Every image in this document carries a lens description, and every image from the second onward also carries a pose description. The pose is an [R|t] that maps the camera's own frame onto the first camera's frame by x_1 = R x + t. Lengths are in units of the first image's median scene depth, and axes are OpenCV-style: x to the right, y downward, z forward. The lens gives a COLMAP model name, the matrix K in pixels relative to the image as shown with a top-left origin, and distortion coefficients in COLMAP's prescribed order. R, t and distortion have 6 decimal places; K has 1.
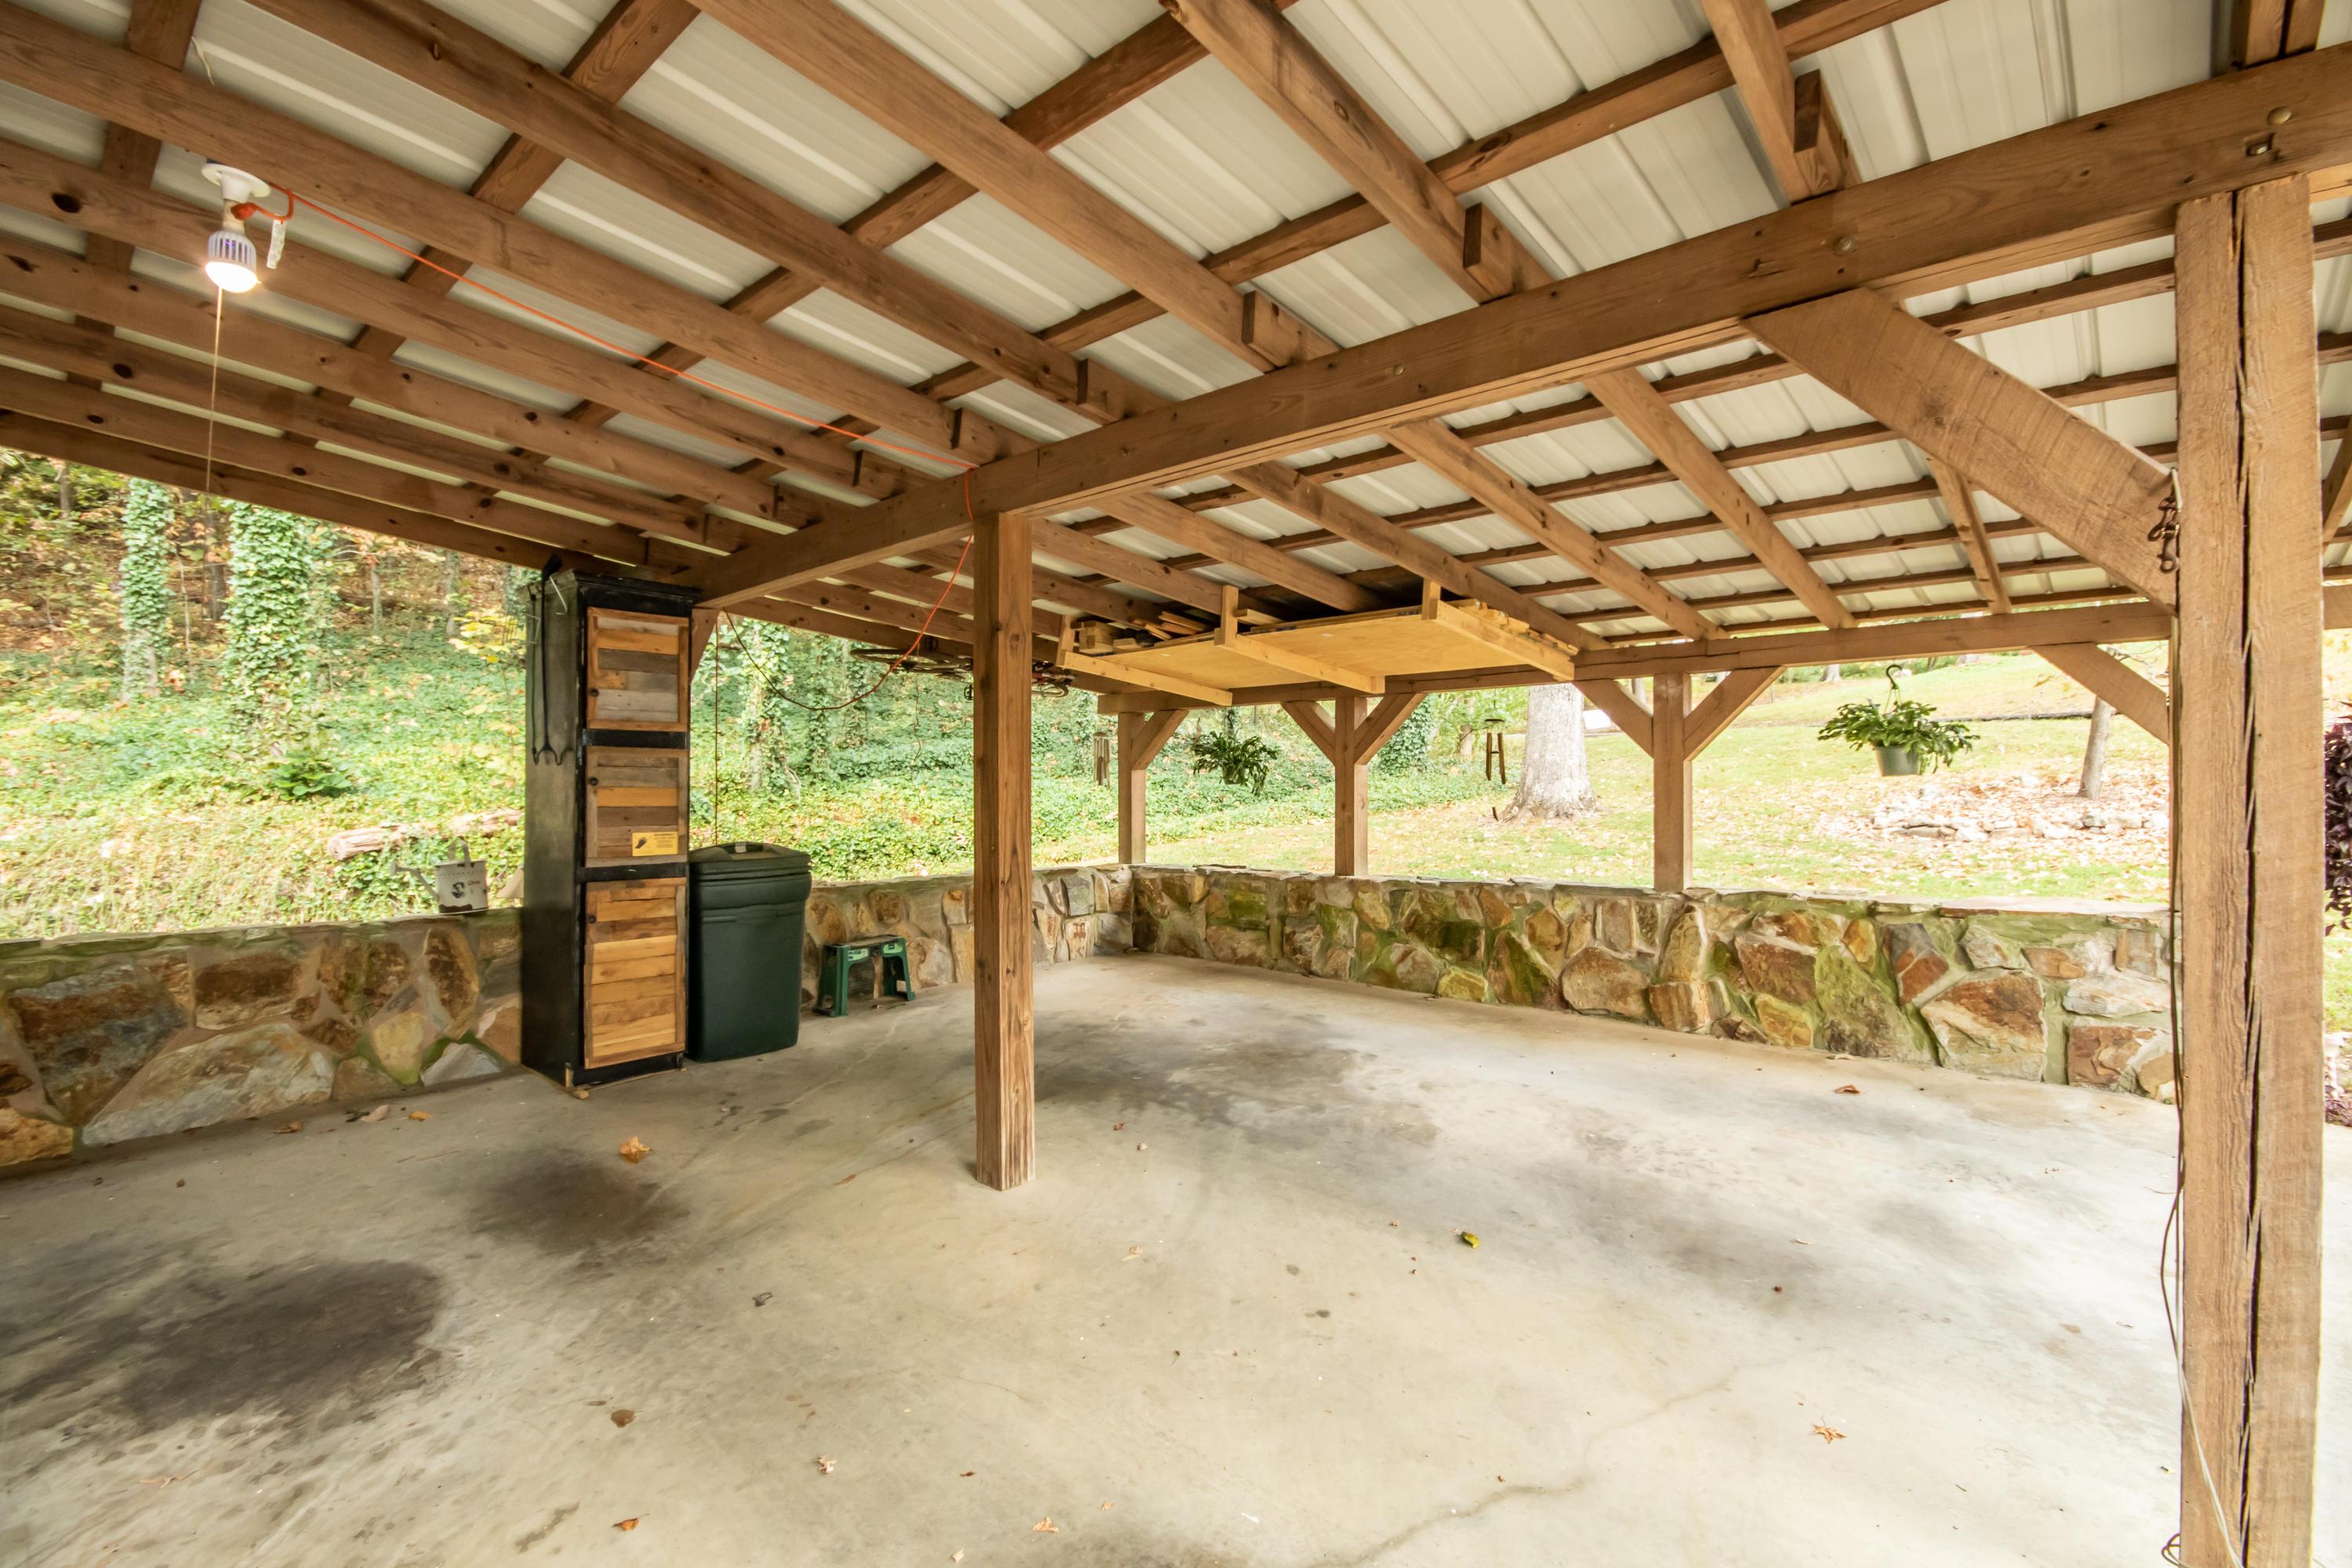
lens RADIAL K [[1079.6, 0, 1184.4], [0, 1079.6, 790.1], [0, 0, 1]] dist [-0.000595, -0.004349]
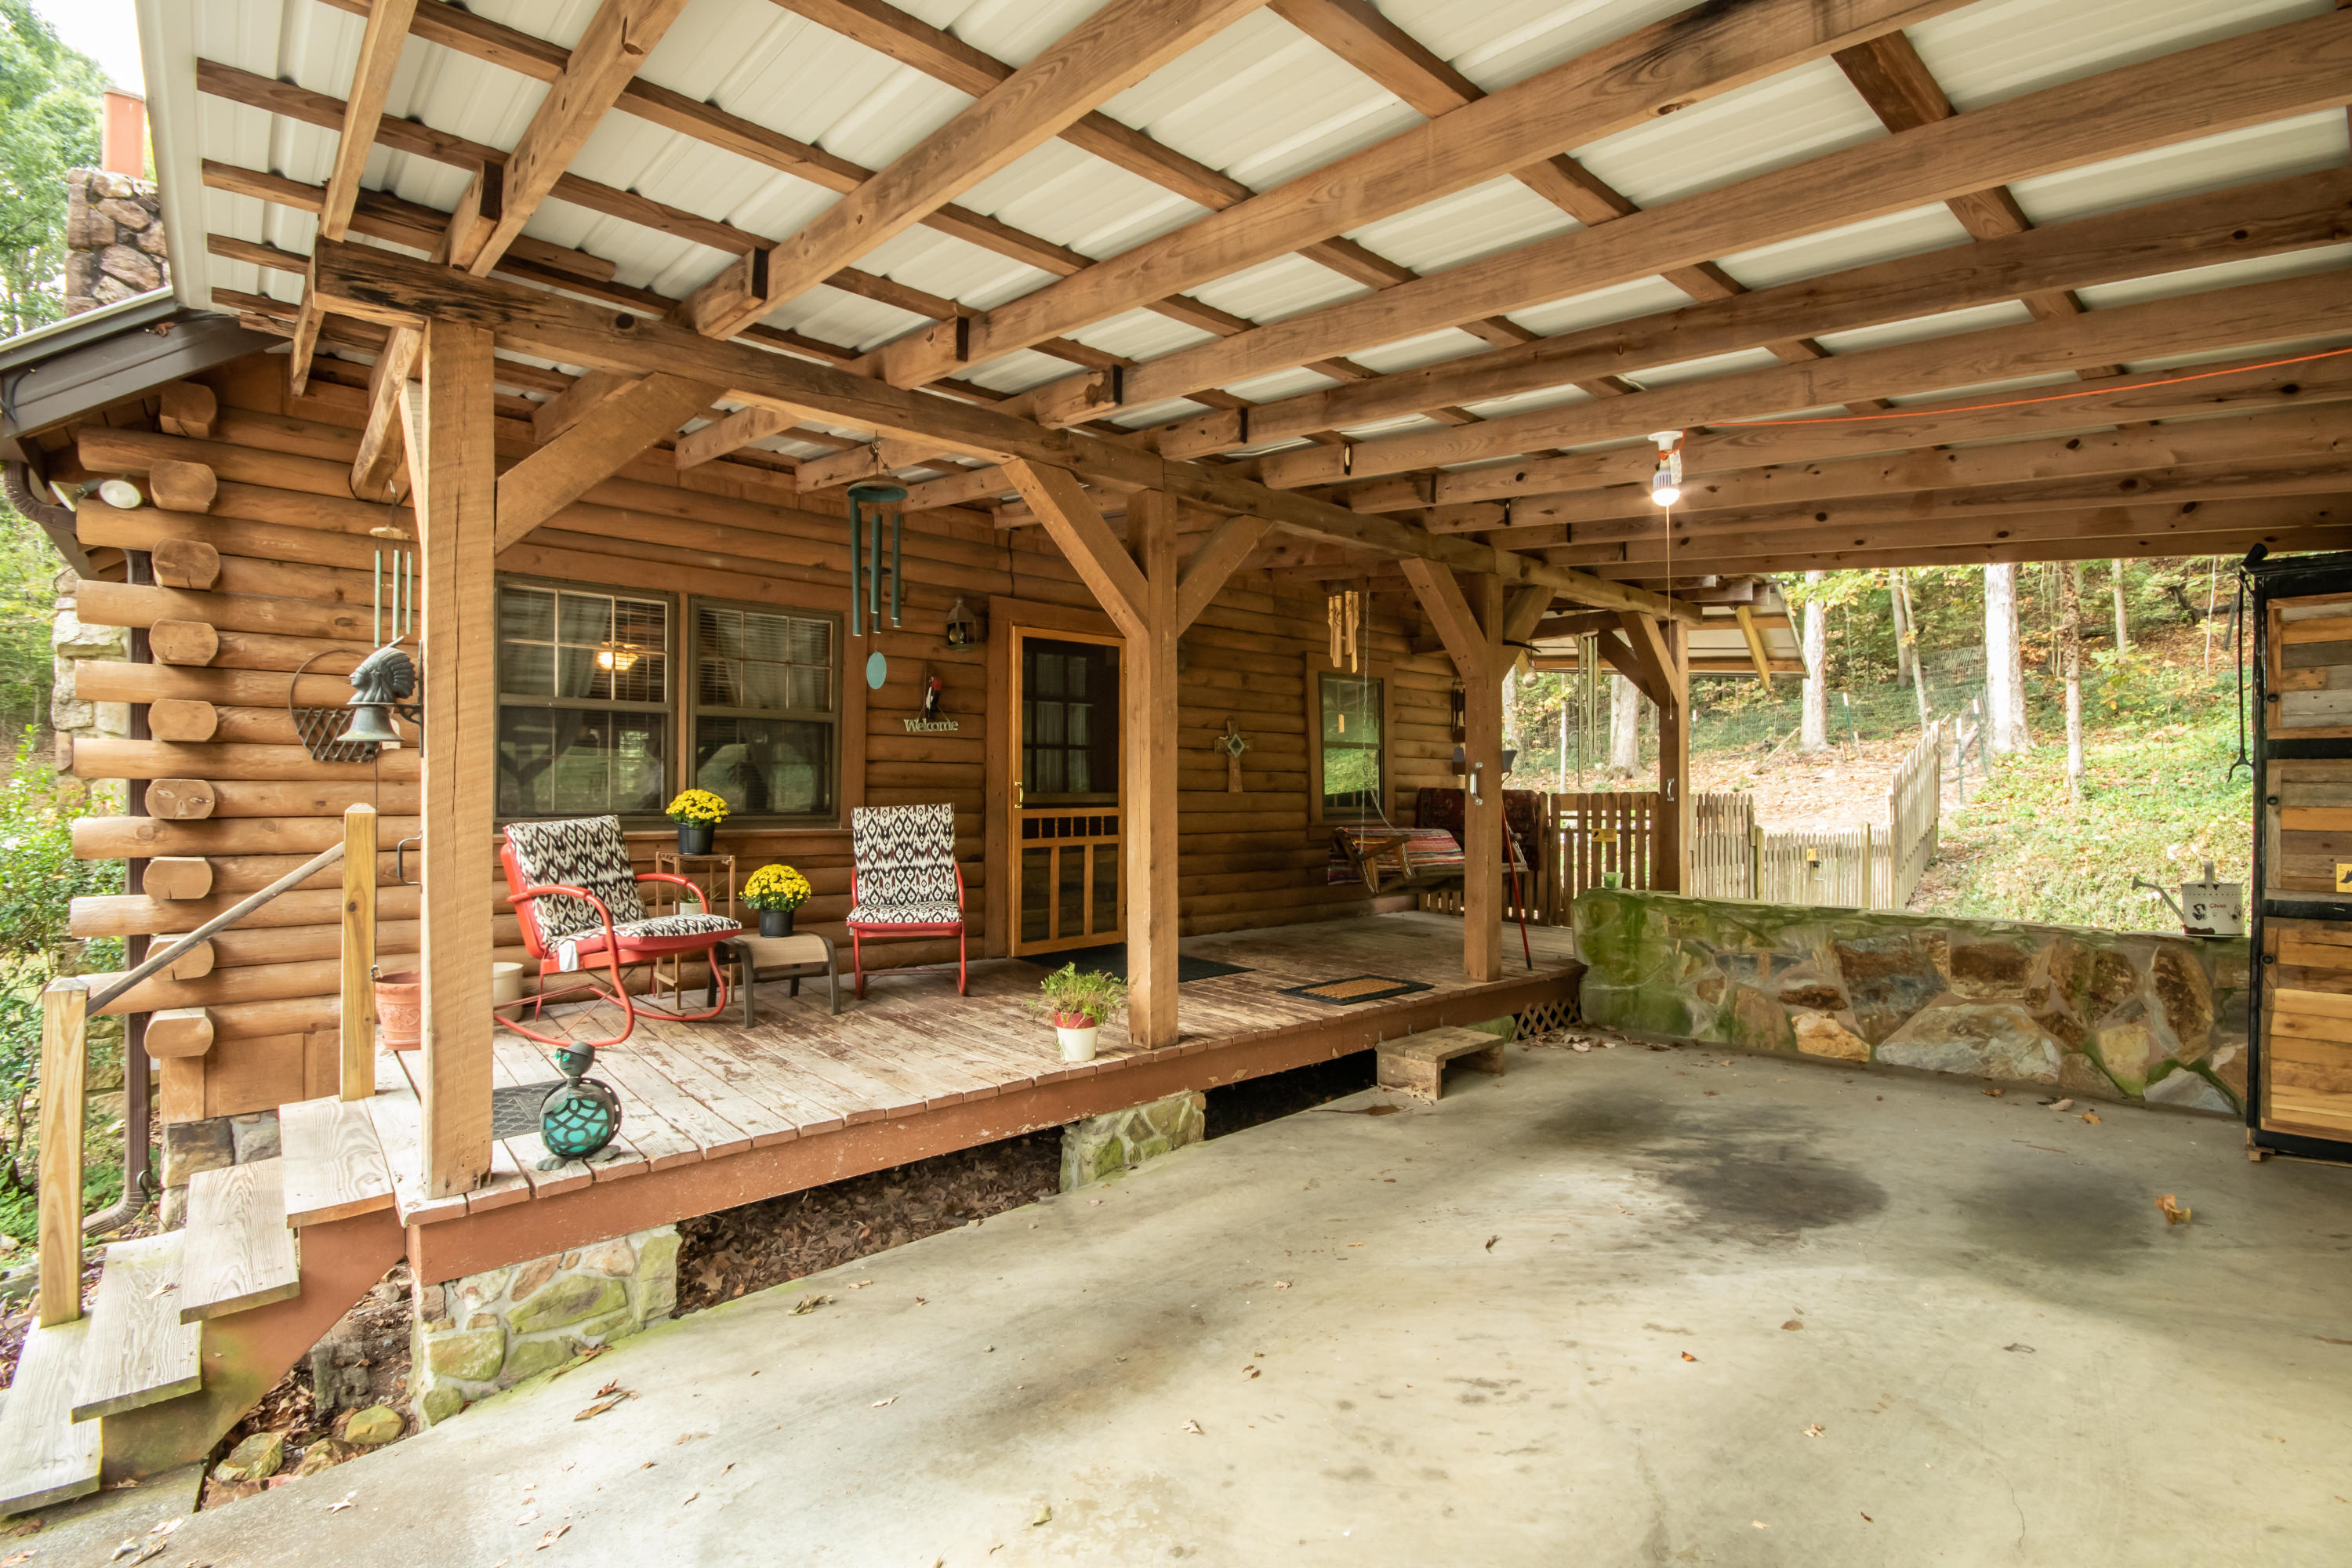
lens RADIAL K [[1079.6, 0, 1189.3], [0, 1079.6, 787.3], [0, 0, 1]] dist [-0.000595, -0.004349]
pose [[-0.111245, -0.003097, -0.993788, 0.404963], [0.000820, 0.999995, -0.003208, -0.016490], [0.993793, -0.001171, -0.111242, 0.231811]]
